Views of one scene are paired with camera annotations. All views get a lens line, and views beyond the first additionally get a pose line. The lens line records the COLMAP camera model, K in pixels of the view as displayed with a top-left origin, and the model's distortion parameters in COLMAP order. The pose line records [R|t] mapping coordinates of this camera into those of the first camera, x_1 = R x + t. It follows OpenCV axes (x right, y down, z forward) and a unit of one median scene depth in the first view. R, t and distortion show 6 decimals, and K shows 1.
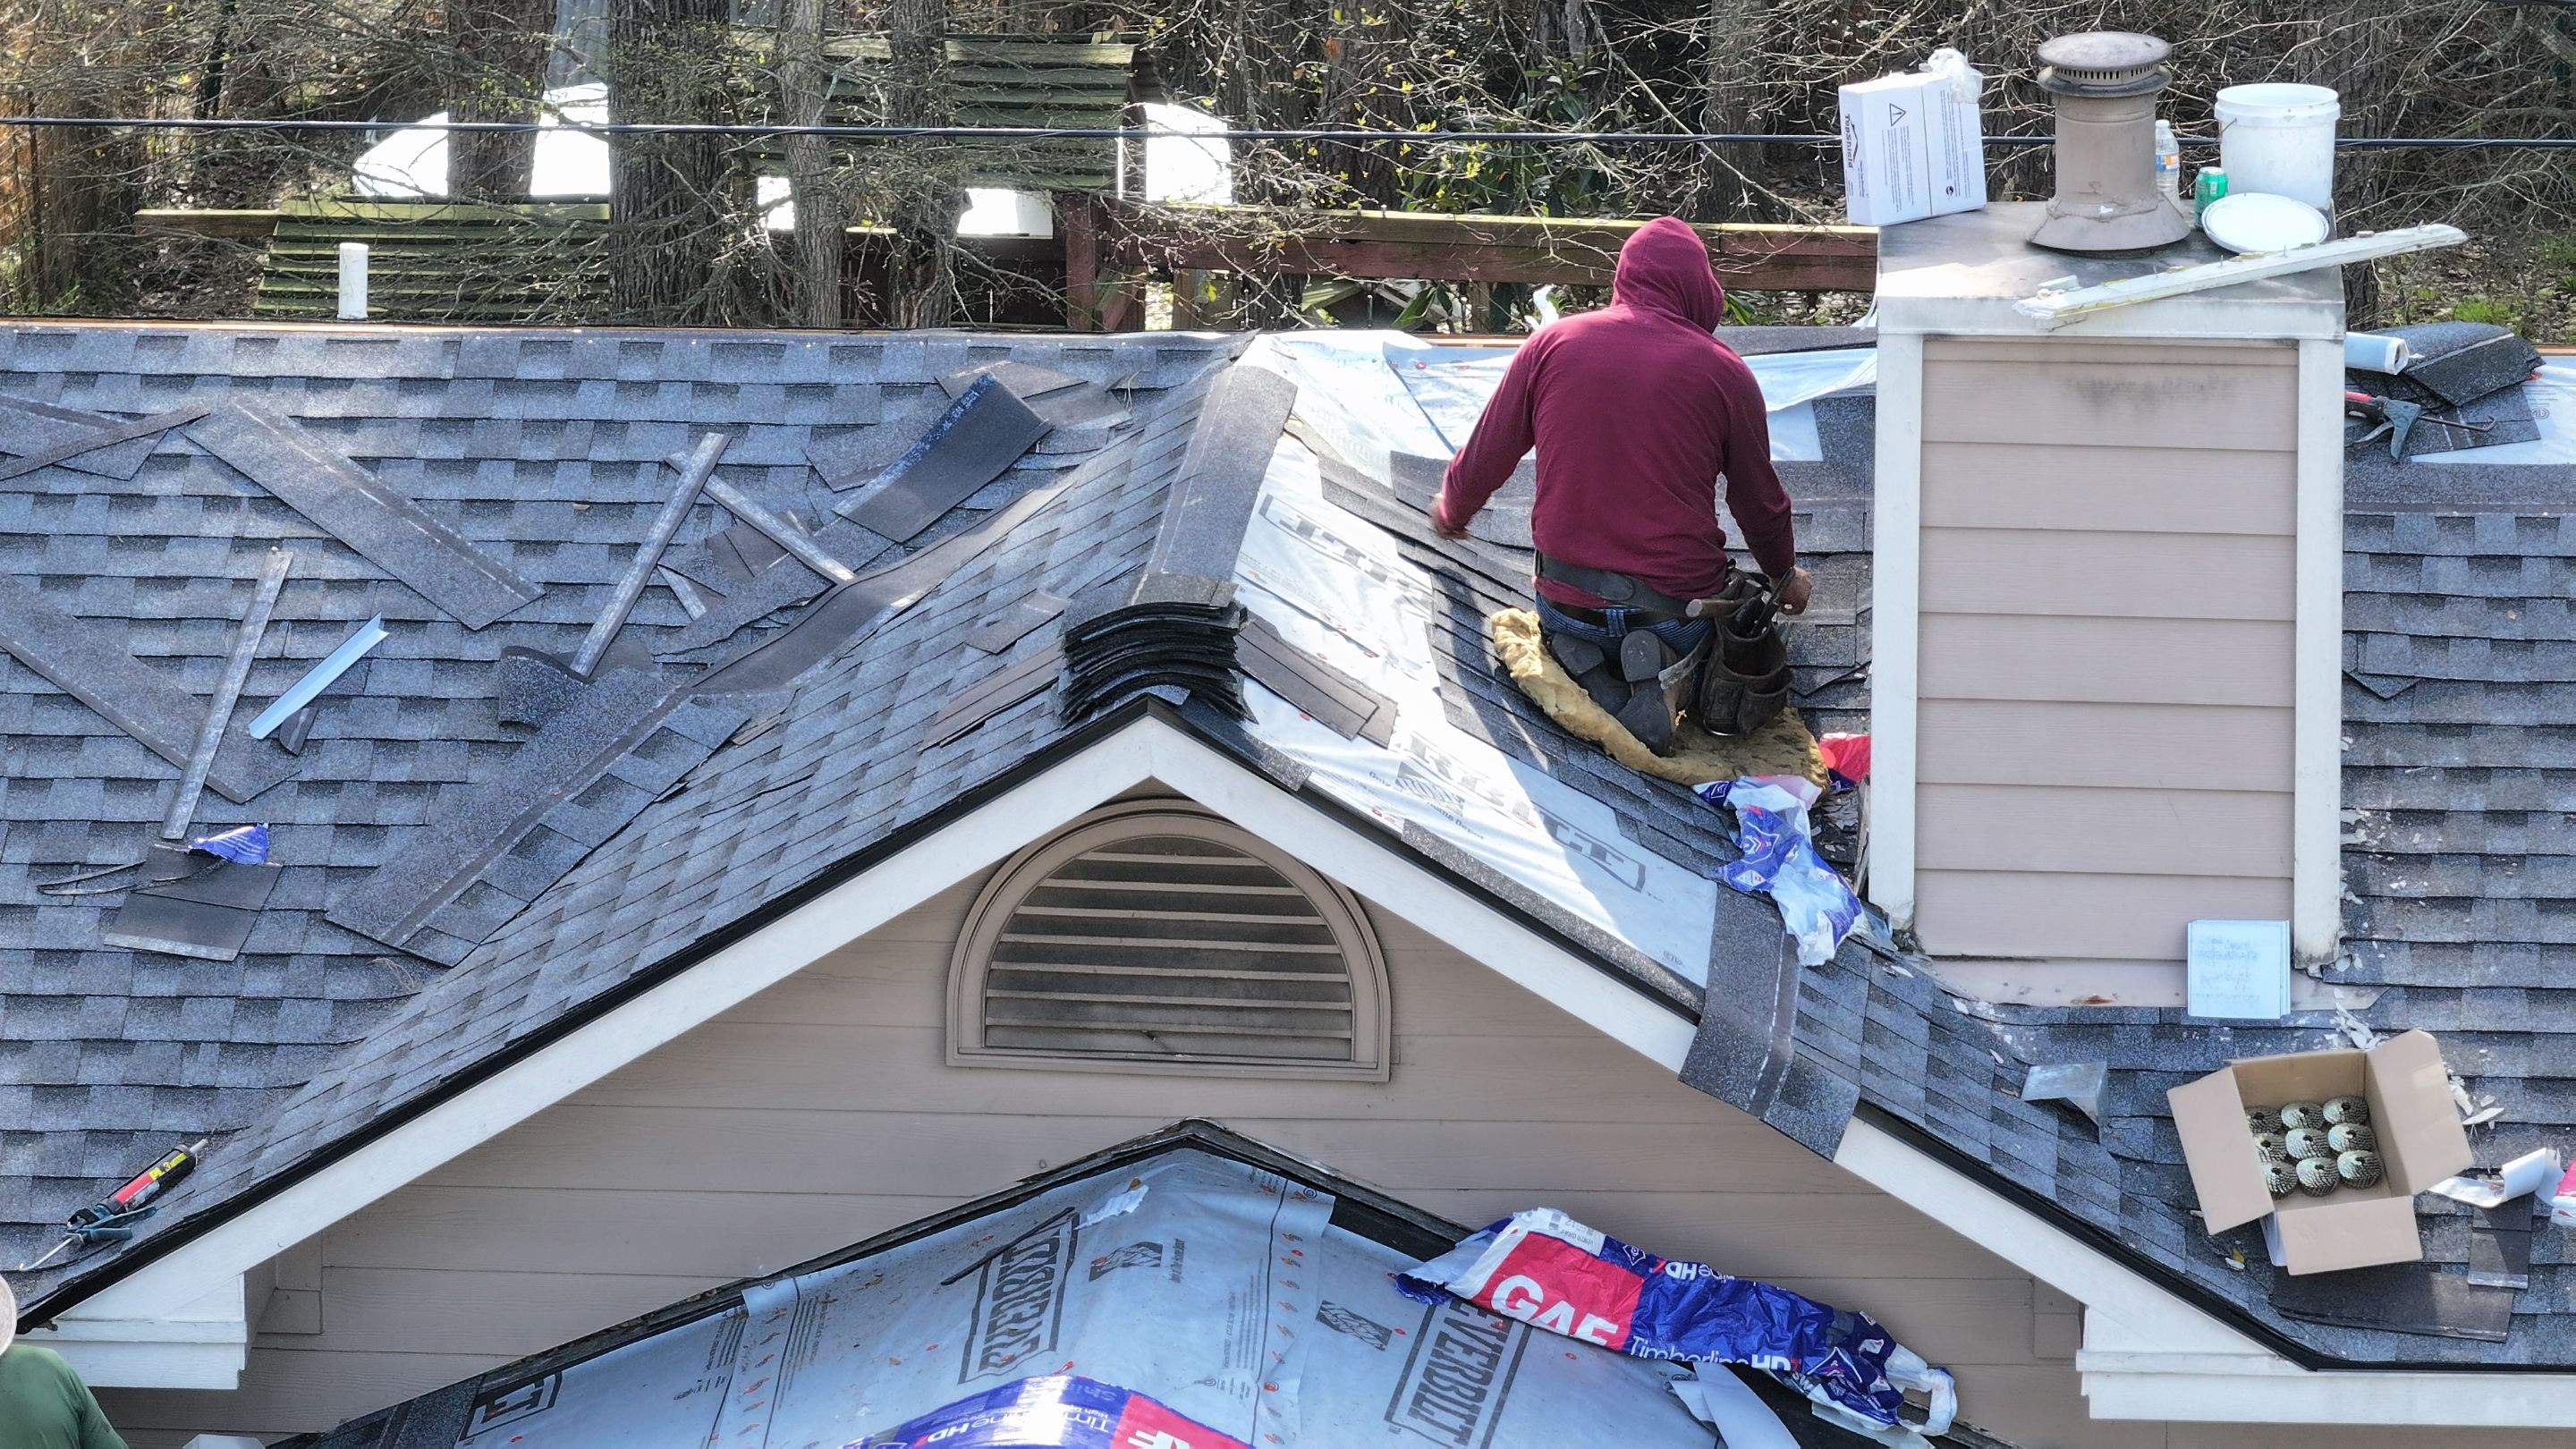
lens RADIAL K [[12564.9, 0, 1288.0], [0, 12564.9, 724.5], [0, 0, 1]] dist [-0.207533, 0.368406]
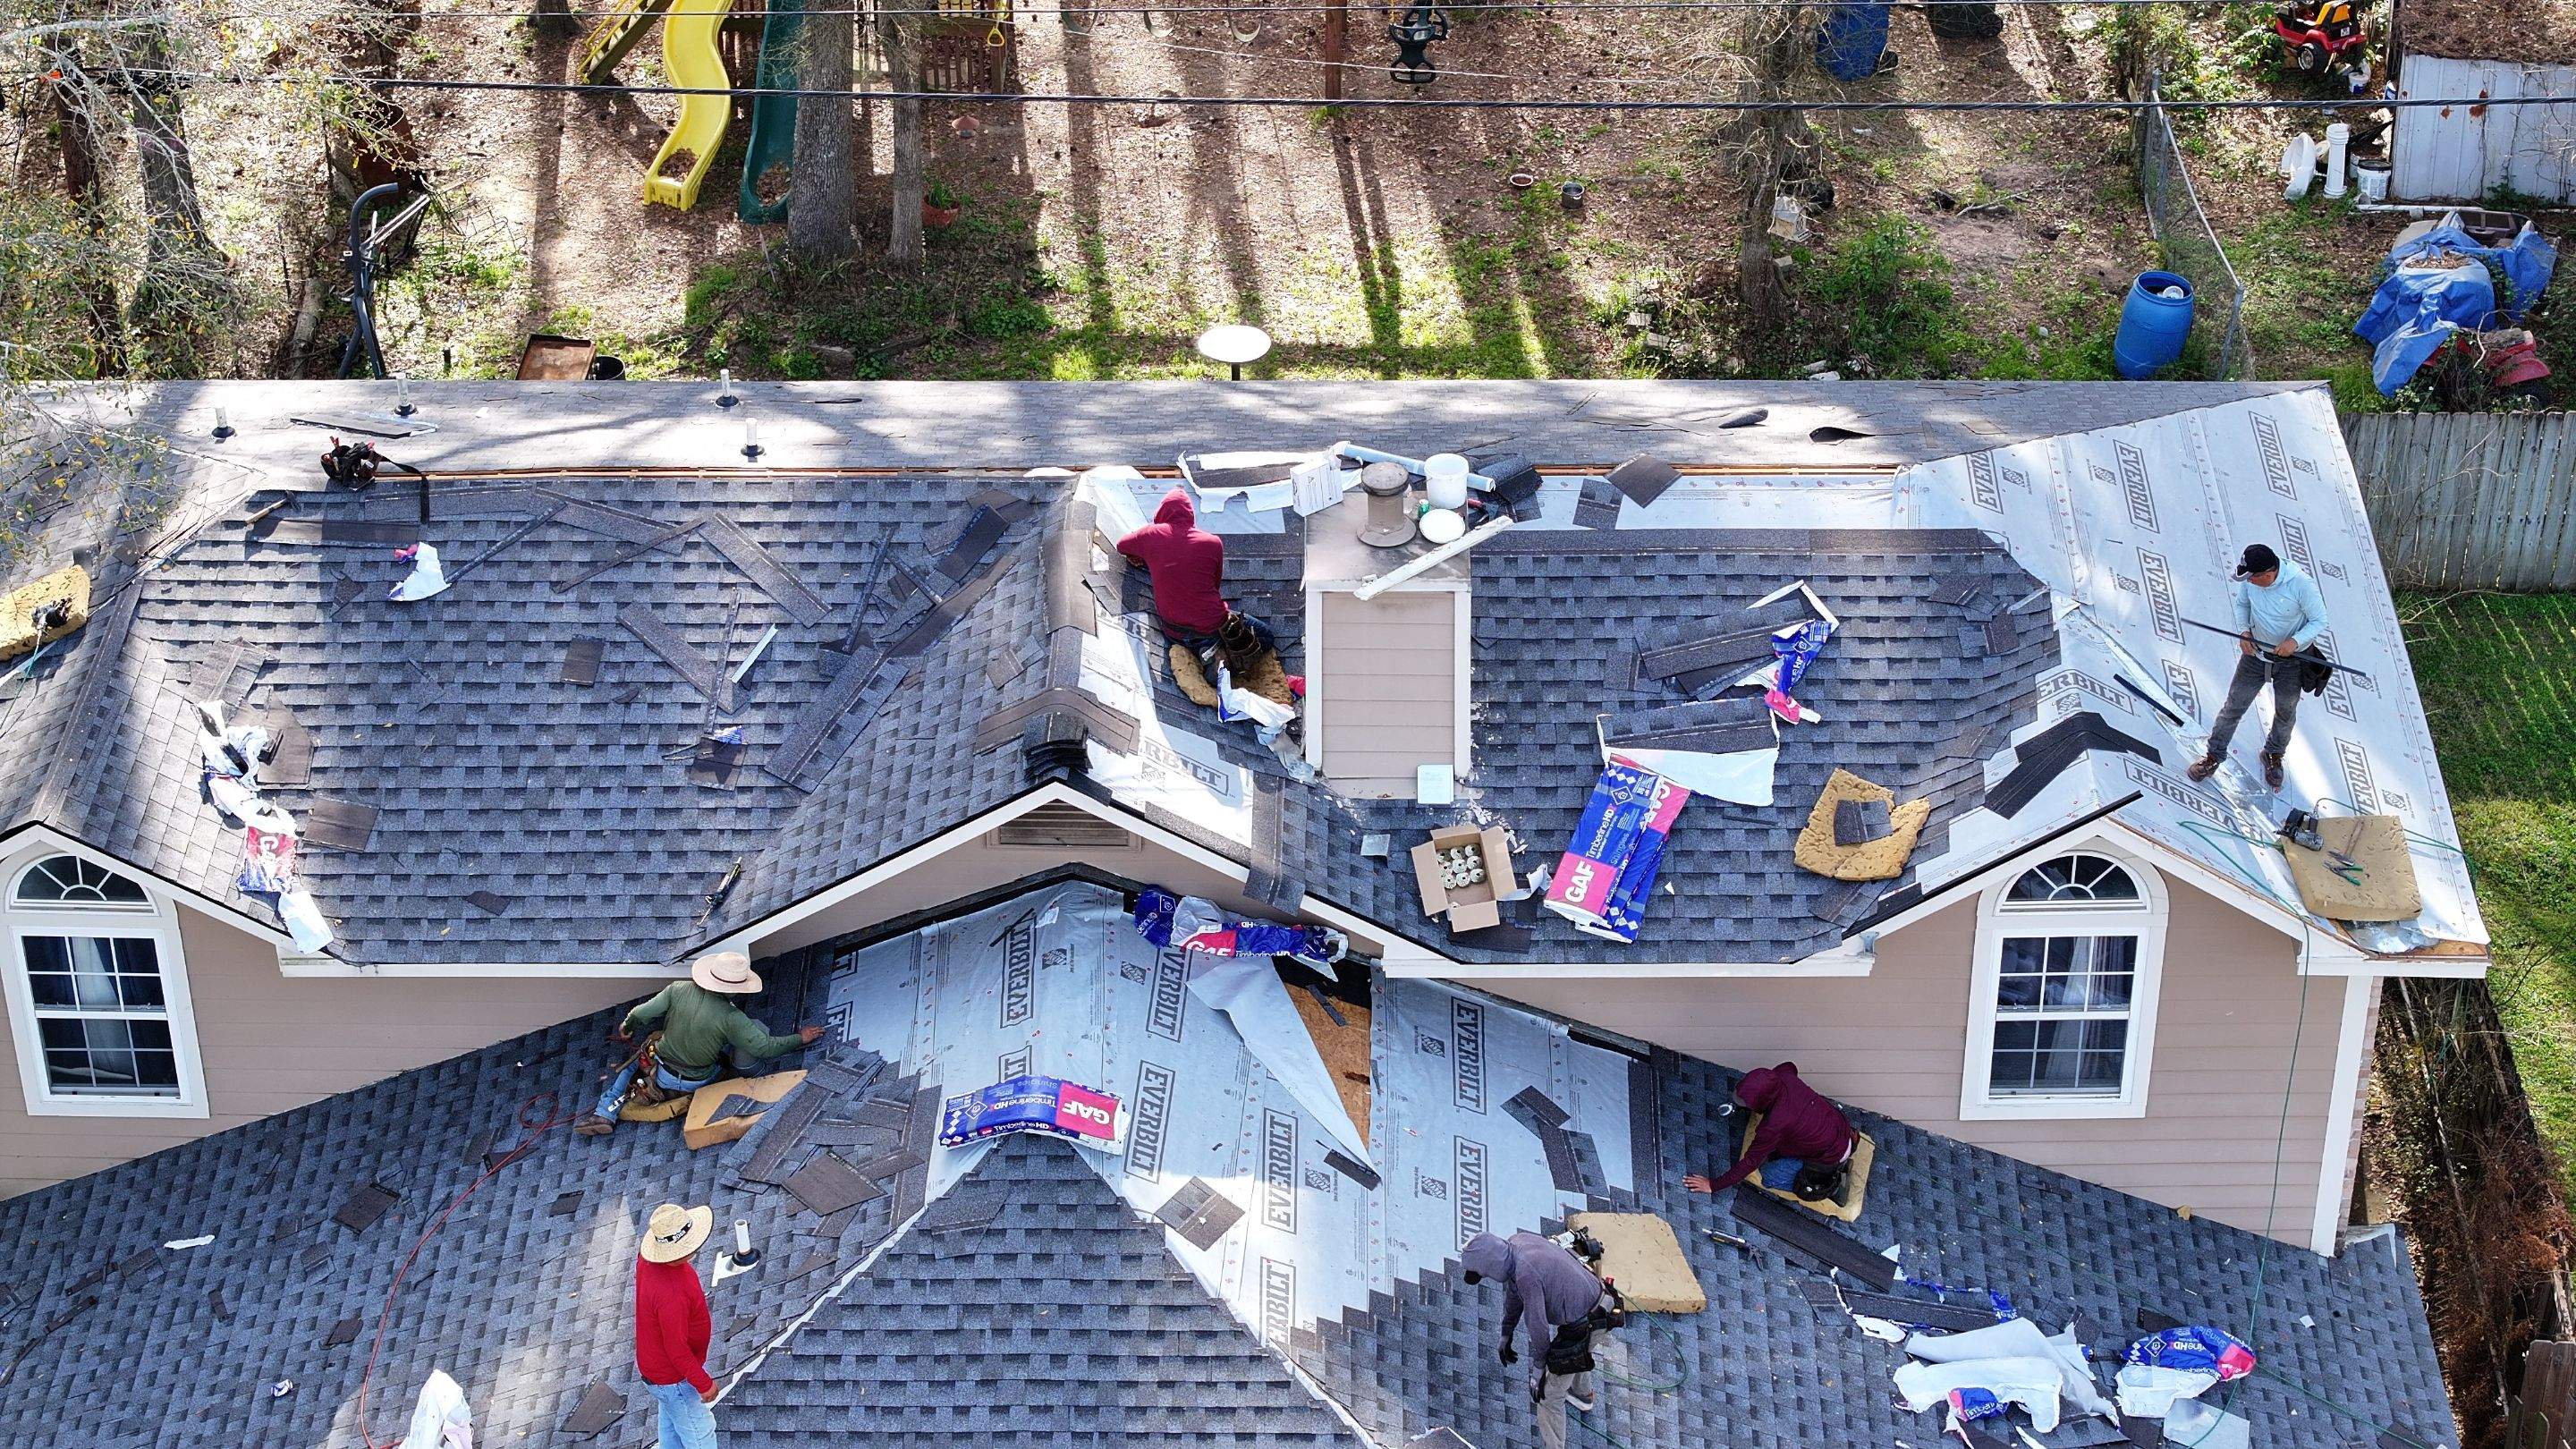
lens RADIAL K [[5193.3, 0, 1304.4], [0, 5193.3, 731.4], [0, 0, 1]] dist [-0.248166, 1.401657]
pose [[0.998502, -0.034282, 0.042651, -0.004171], [0.017362, 0.937637, 0.347183, -0.393316], [-0.051894, -0.345922, 0.936827, -0.102440]]
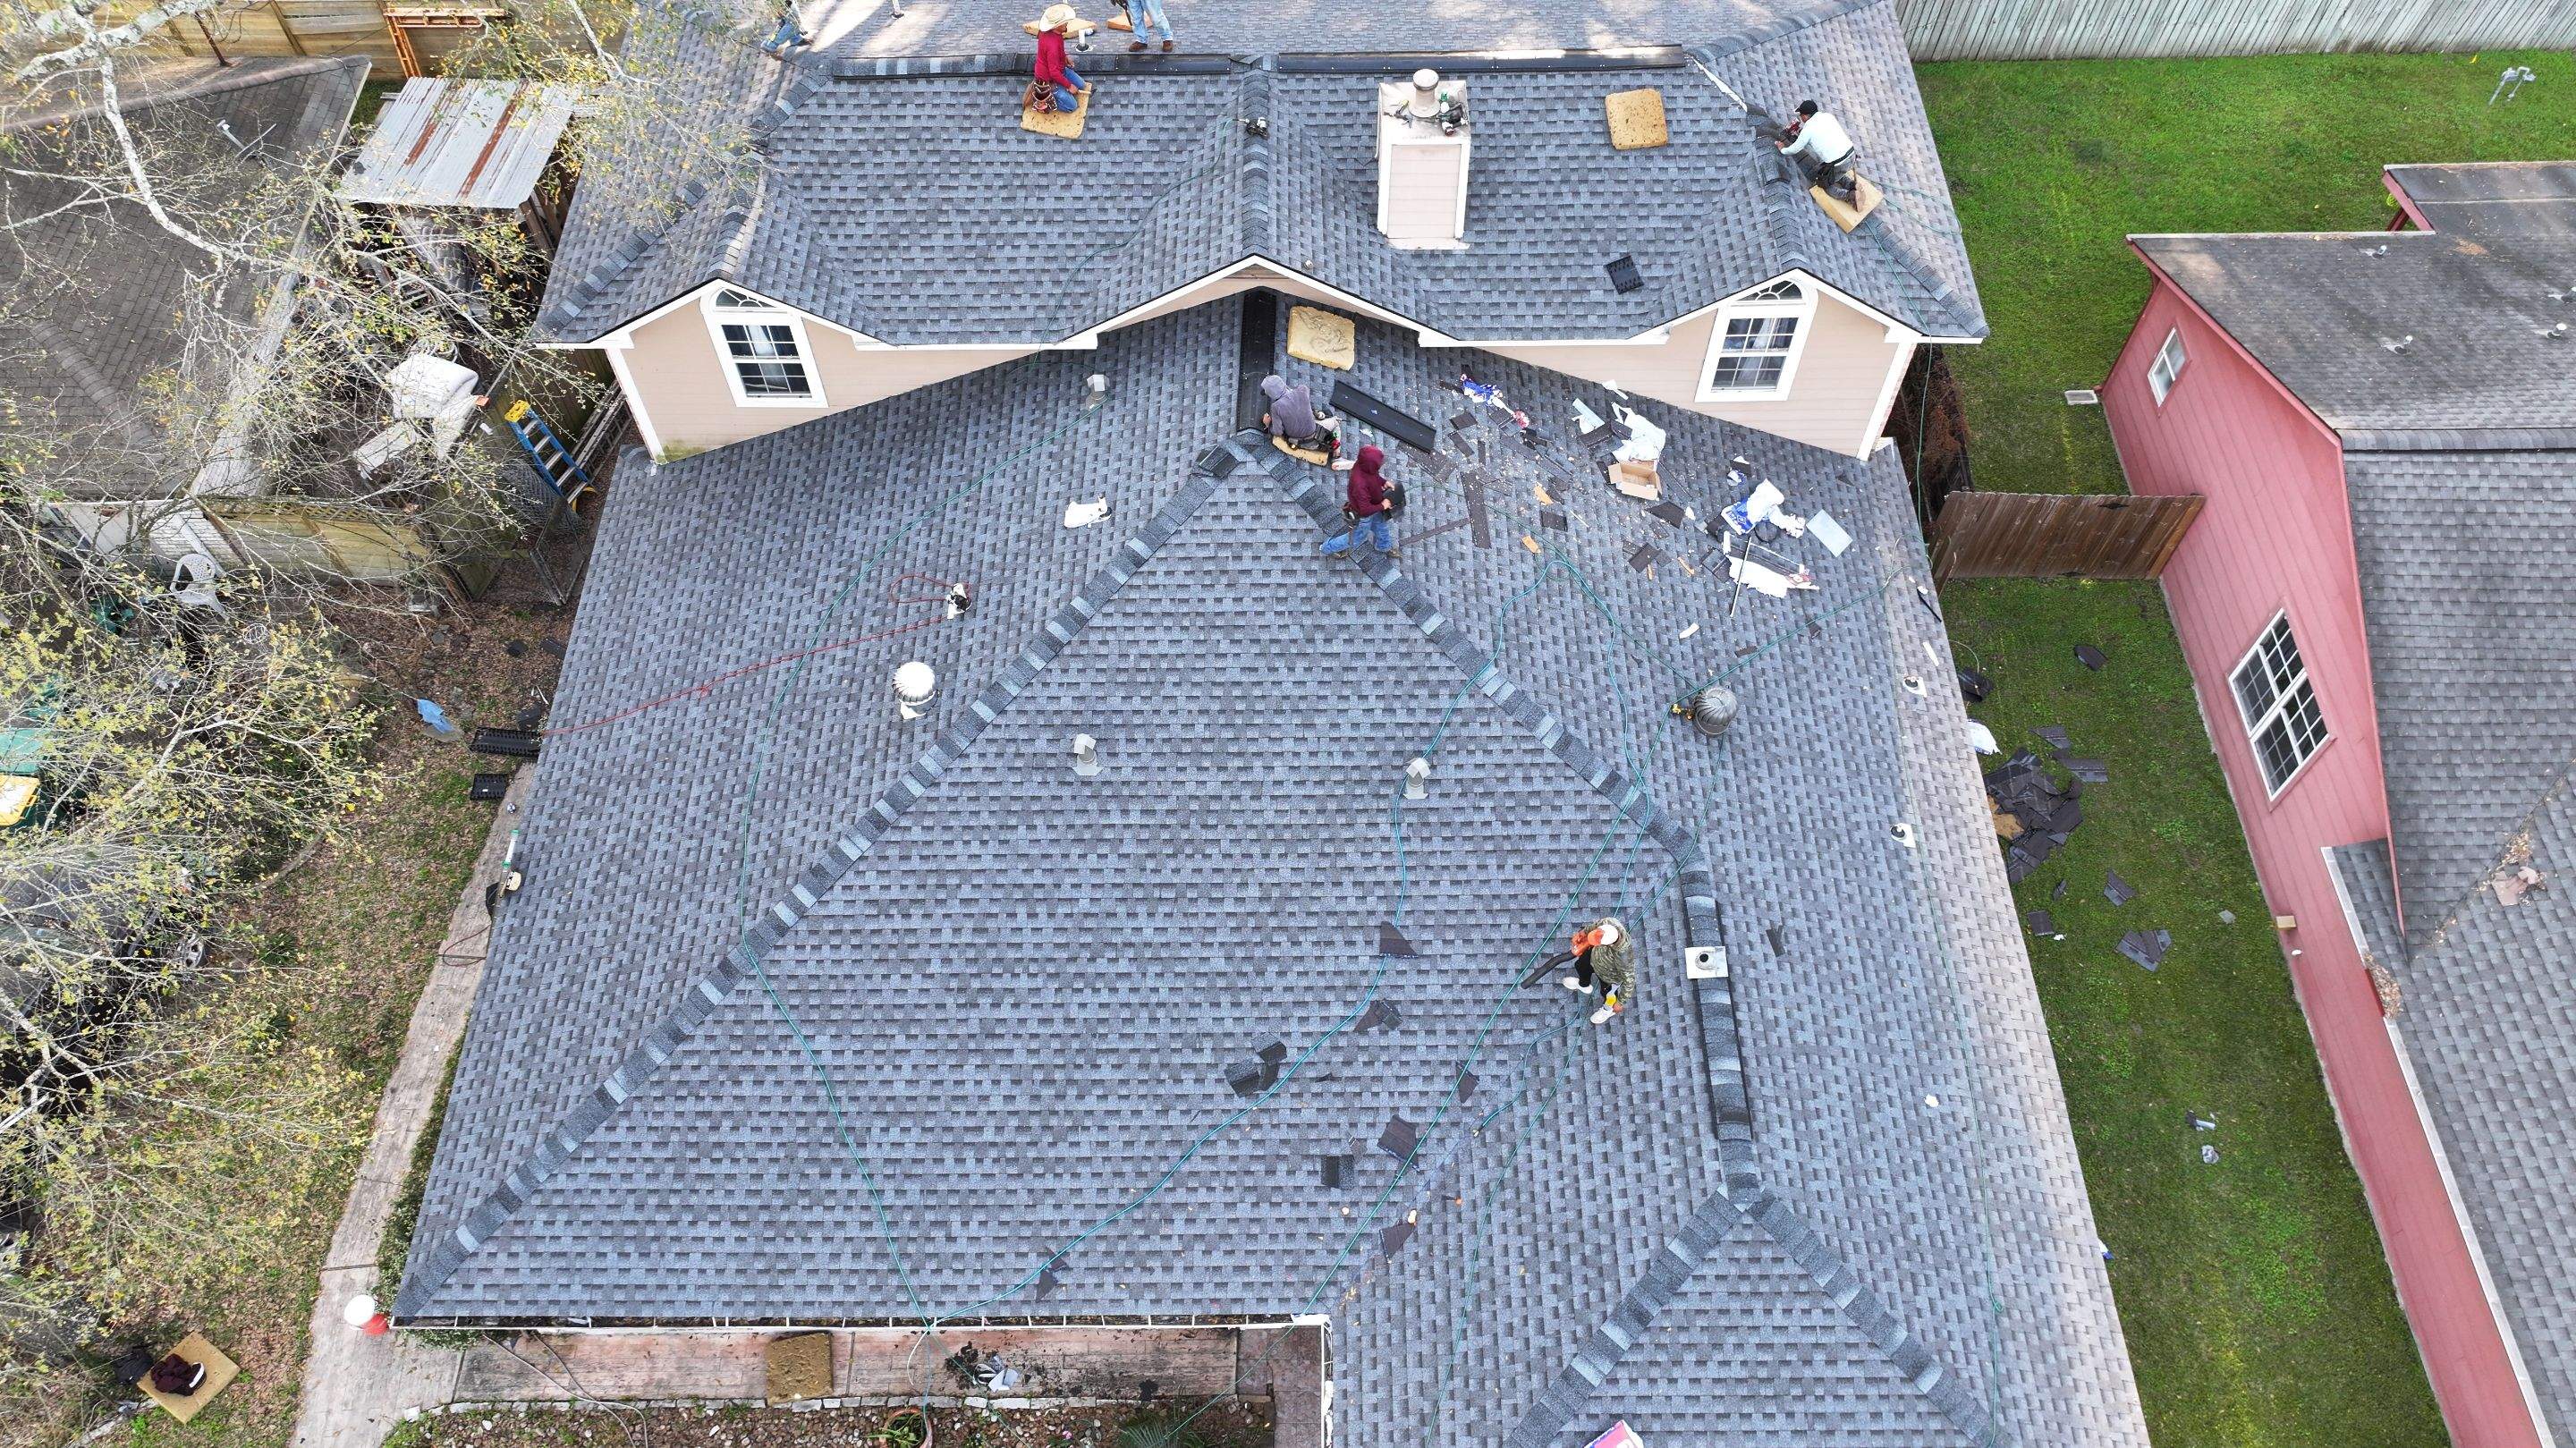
lens RADIAL K [[1817.3, 0, 1288.0], [0, 1817.3, 724.0], [0, 0, 1]] dist [0.013577, -0.003420]
pose [[0.997714, -0.057200, 0.035999, -0.034516], [0.018493, 0.743370, 0.668625, -0.354156], [-0.065006, -0.666430, 0.742728, 0.252356]]
